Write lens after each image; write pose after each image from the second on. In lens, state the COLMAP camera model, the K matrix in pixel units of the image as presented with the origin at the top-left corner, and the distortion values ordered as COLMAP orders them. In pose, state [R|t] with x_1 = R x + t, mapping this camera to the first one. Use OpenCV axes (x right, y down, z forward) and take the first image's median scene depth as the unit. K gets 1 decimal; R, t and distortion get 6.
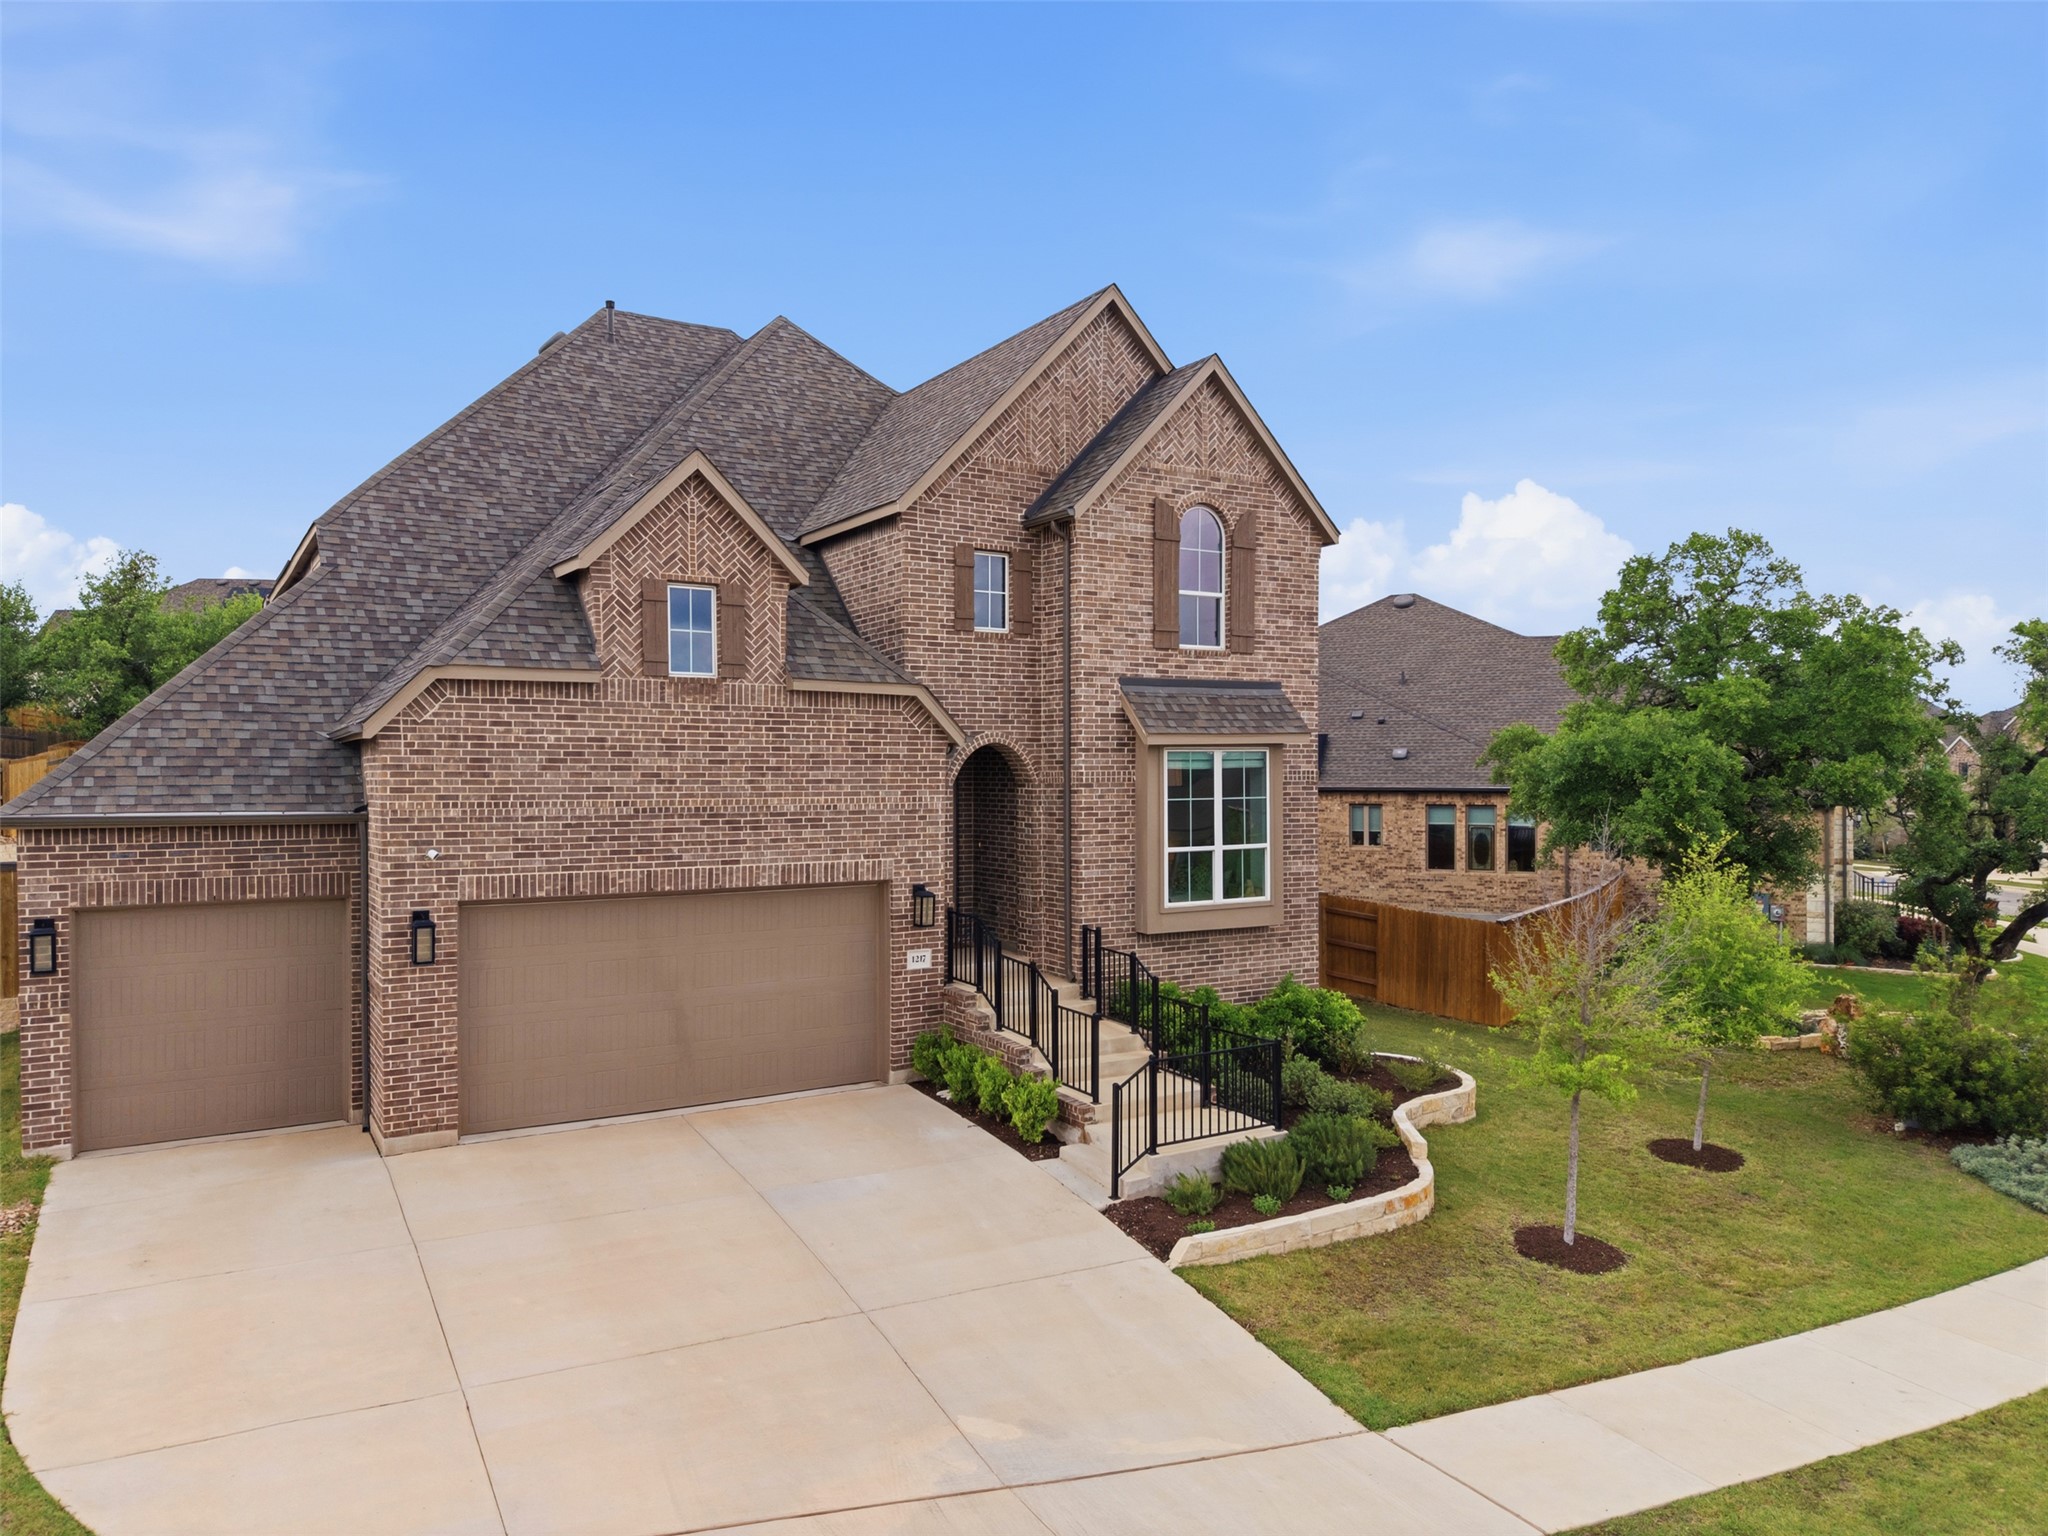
lens RADIAL K [[1371.4, 0, 1017.5], [0, 1371.4, 768.8], [0, 0, 1]] dist [0.080591, -0.096758]
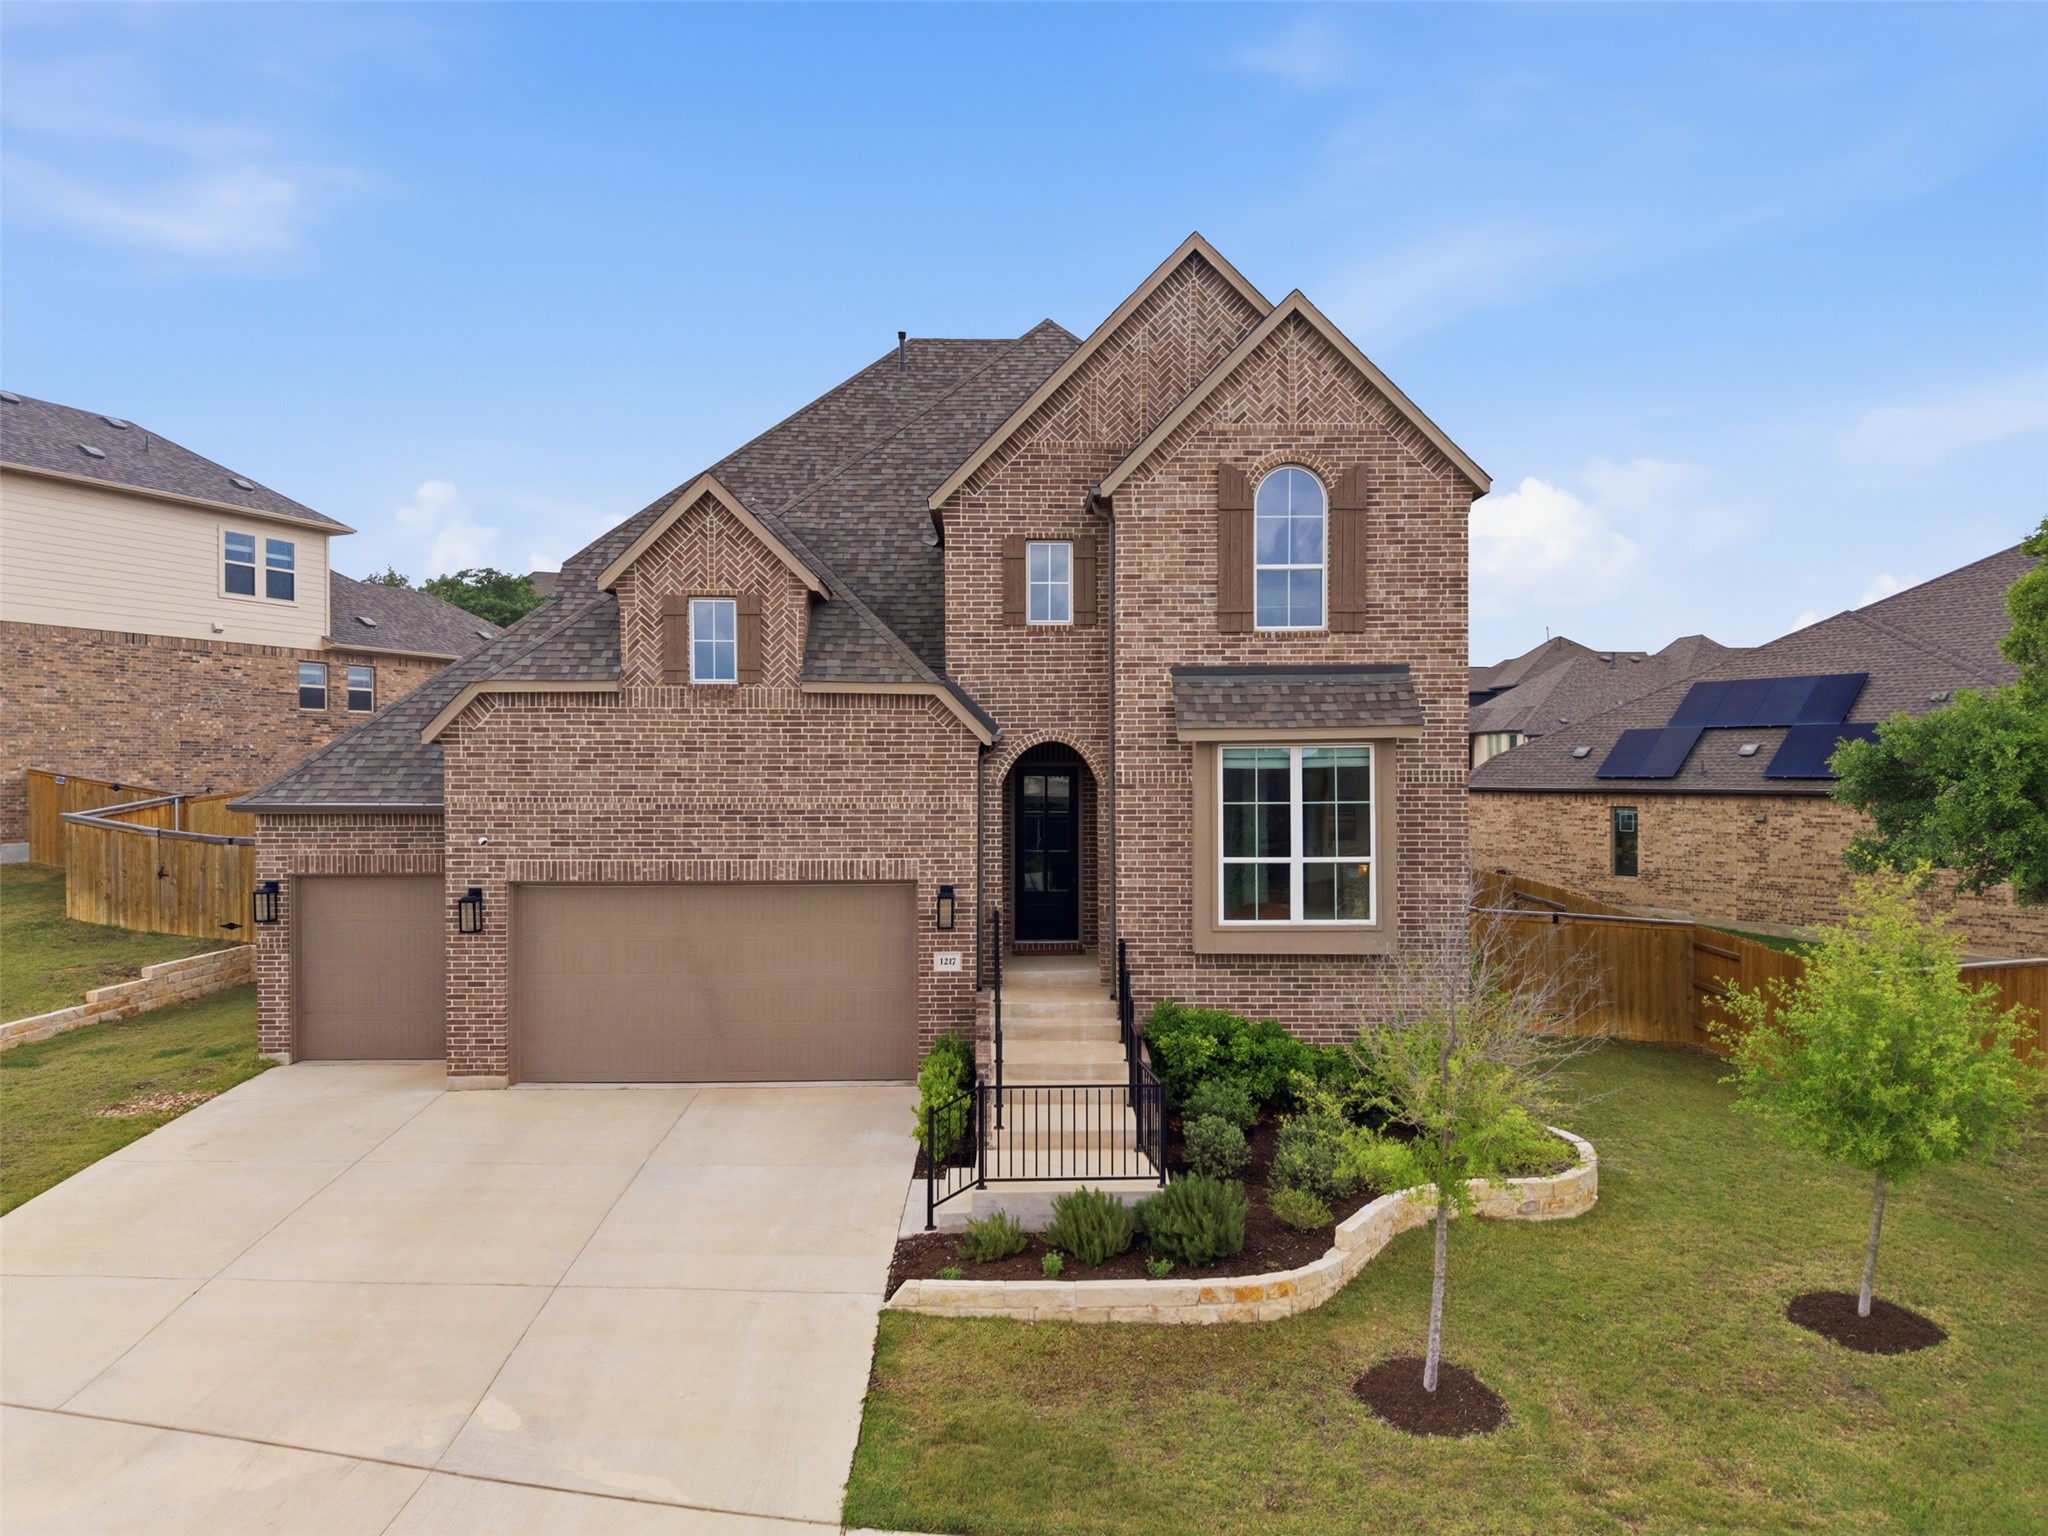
lens RADIAL K [[1371.4, 0, 1017.5], [0, 1371.4, 768.8], [0, 0, 1]] dist [0.080591, -0.096758]
pose [[0.857693, 0.000988, -0.514160, 0.506616], [0.000662, 0.999995, 0.003026, -0.002870], [0.514161, -0.002936, 0.857689, 0.192149]]
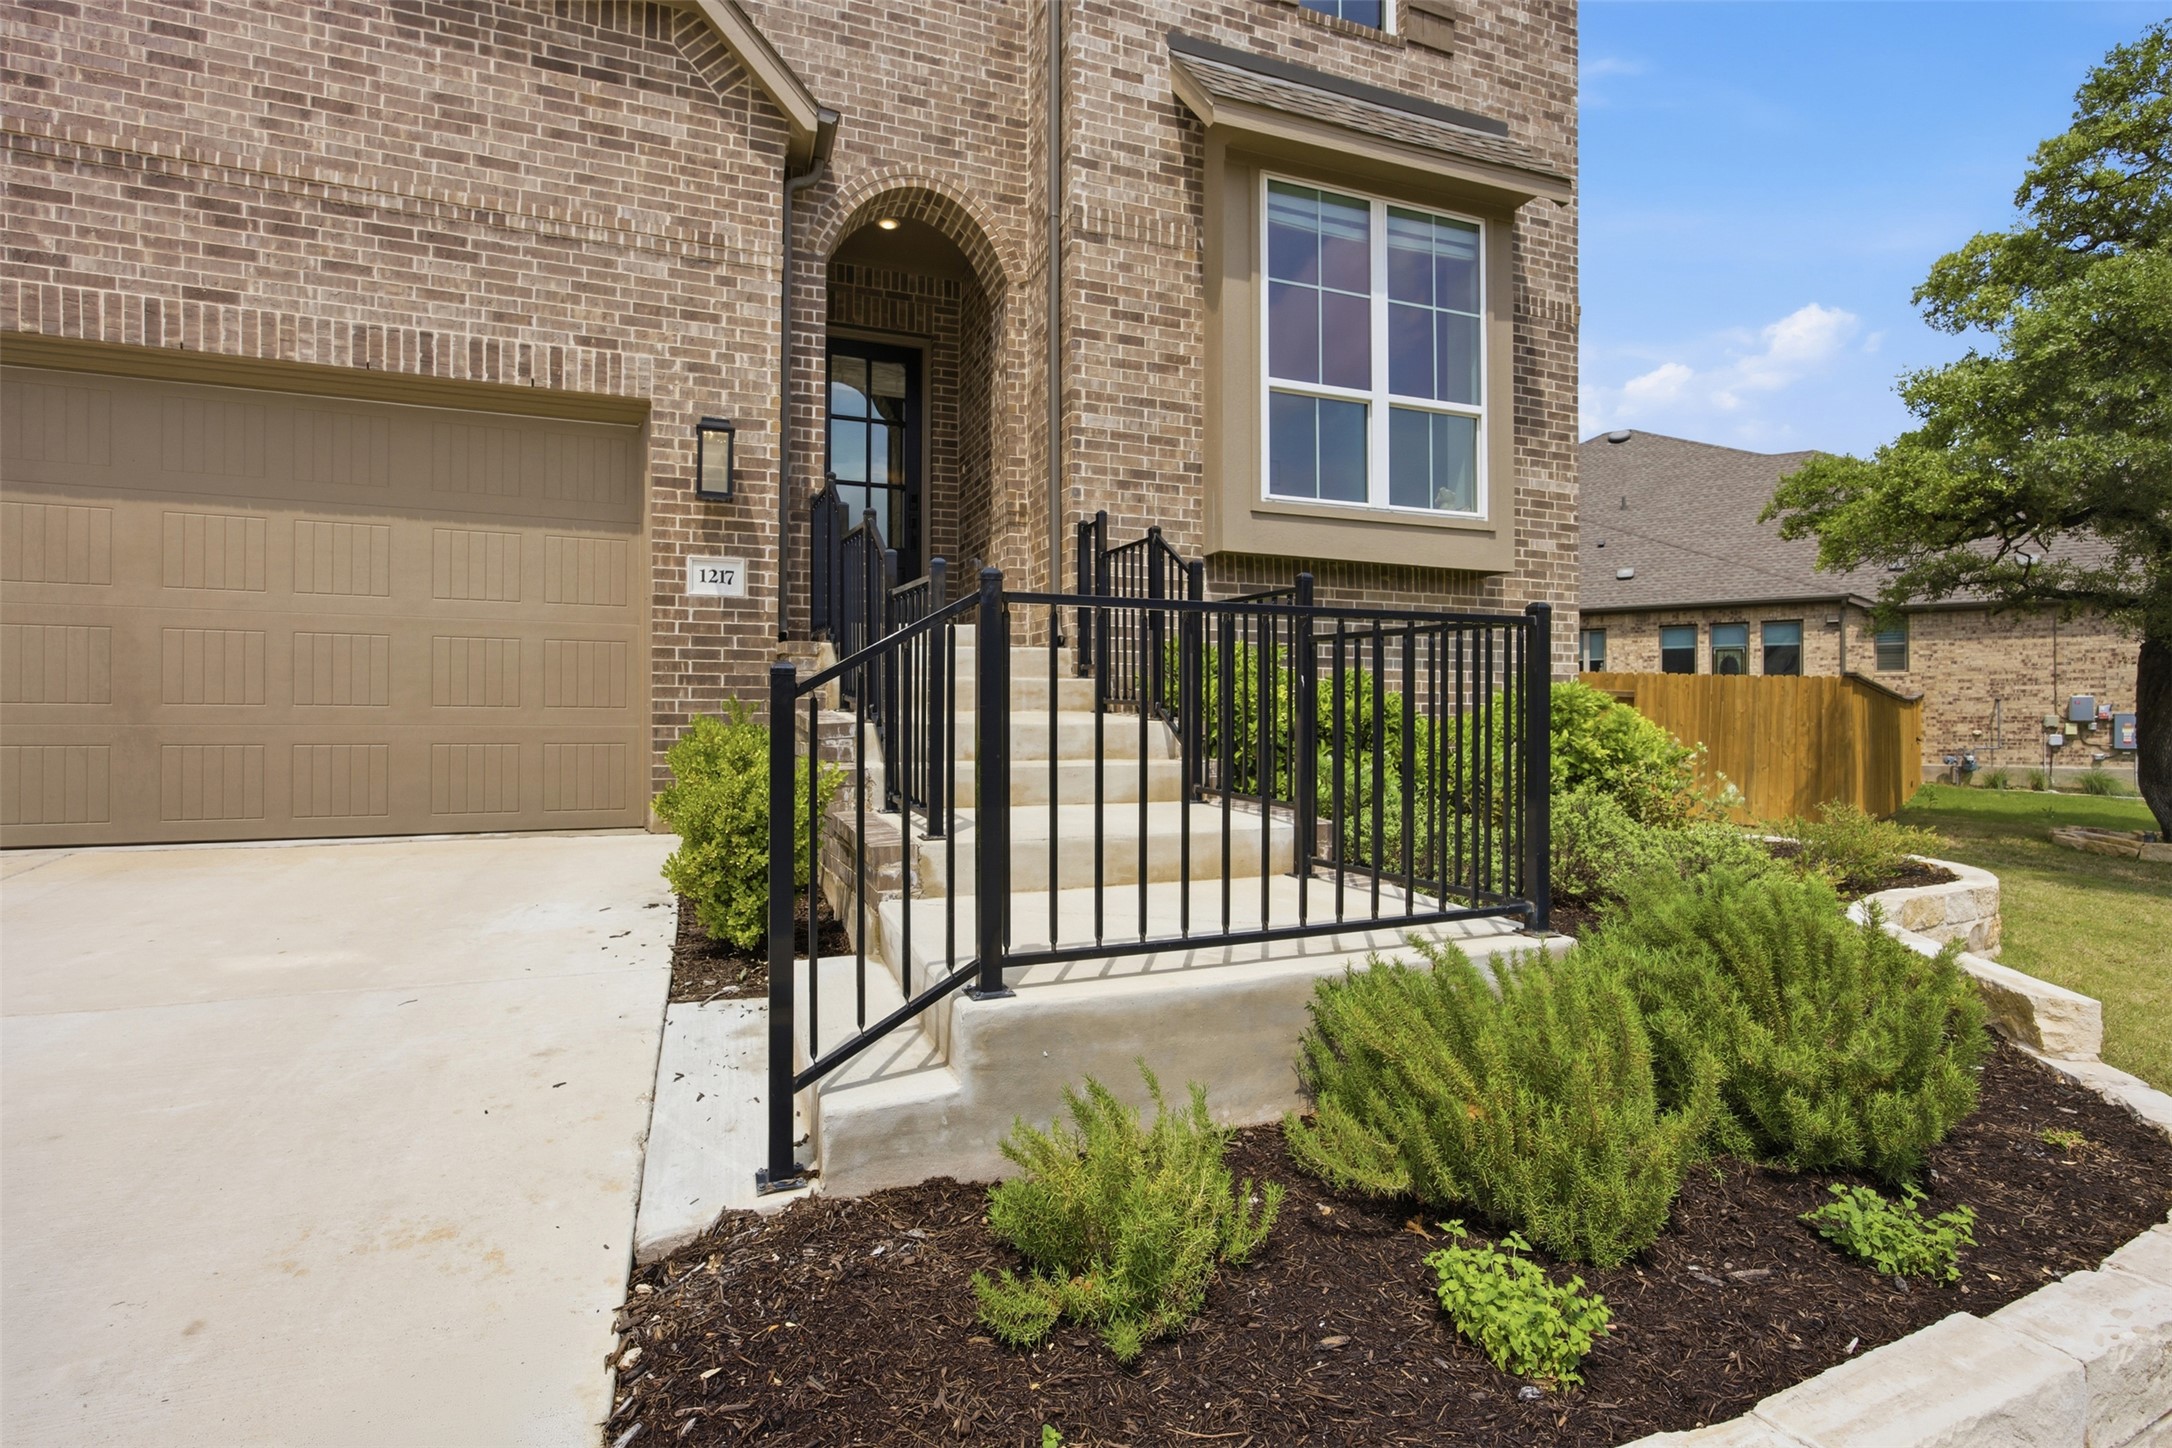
lens RADIAL K [[1025.9, 0, 1087.9], [0, 1025.9, 722.5], [0, 0, 1]] dist [-0.012387, 0.001028]
pose [[0.985481, 0.003210, -0.169758, 0.121824], [-0.003159, 0.999995, 0.000570, 0.199812], [0.169759, -0.000026, 0.985486, 0.713766]]
